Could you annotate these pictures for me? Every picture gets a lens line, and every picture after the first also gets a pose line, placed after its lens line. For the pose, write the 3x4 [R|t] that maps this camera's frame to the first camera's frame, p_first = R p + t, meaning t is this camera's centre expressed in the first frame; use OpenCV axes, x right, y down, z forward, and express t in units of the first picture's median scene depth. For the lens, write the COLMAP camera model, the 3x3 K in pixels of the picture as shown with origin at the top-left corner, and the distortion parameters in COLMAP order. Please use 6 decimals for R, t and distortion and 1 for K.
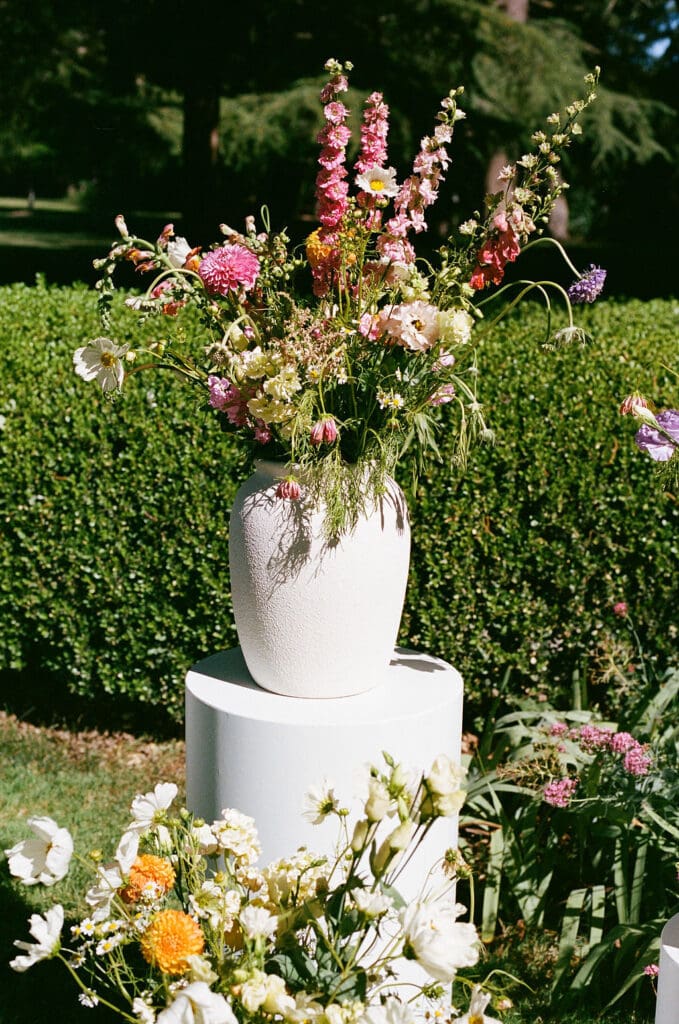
lens RADIAL K [[1996.6, 0, 339.9], [0, 1996.6, 461.3], [0, 0, 1]] dist [-0.271584, 1.599308]
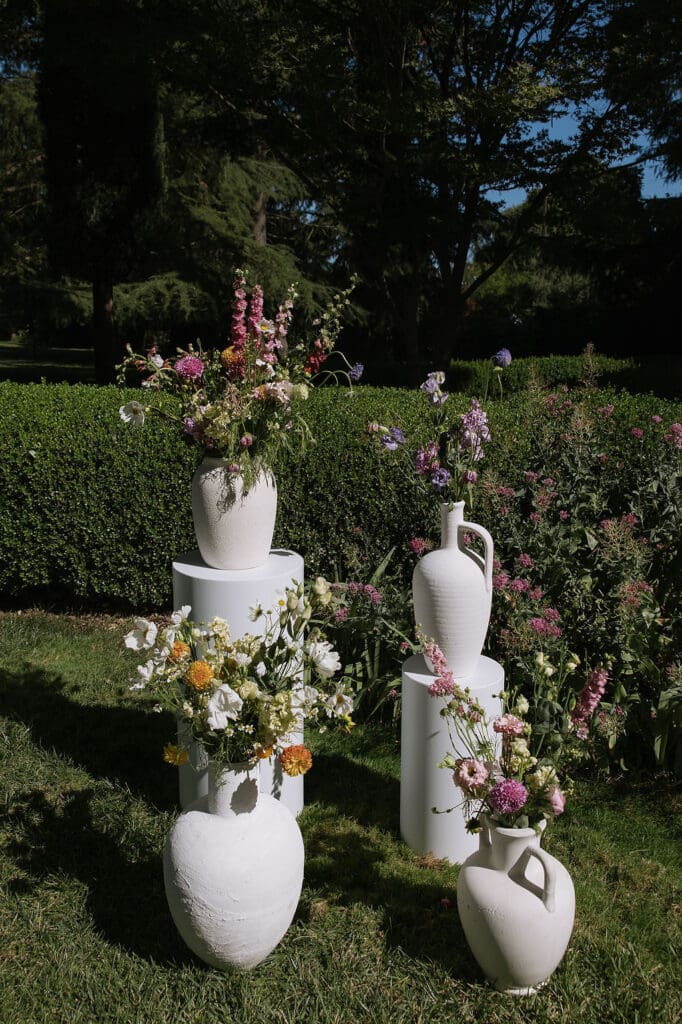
lens RADIAL K [[2185.9, 0, 341.2], [0, 2185.9, 511.8], [0, 0, 1]] dist [0.004766, -0.329088]
pose [[0.935863, -0.033179, 0.350798, -0.666393], [0.057438, 0.996606, -0.058972, 0.186010], [-0.347651, 0.075339, 0.934592, -1.119280]]
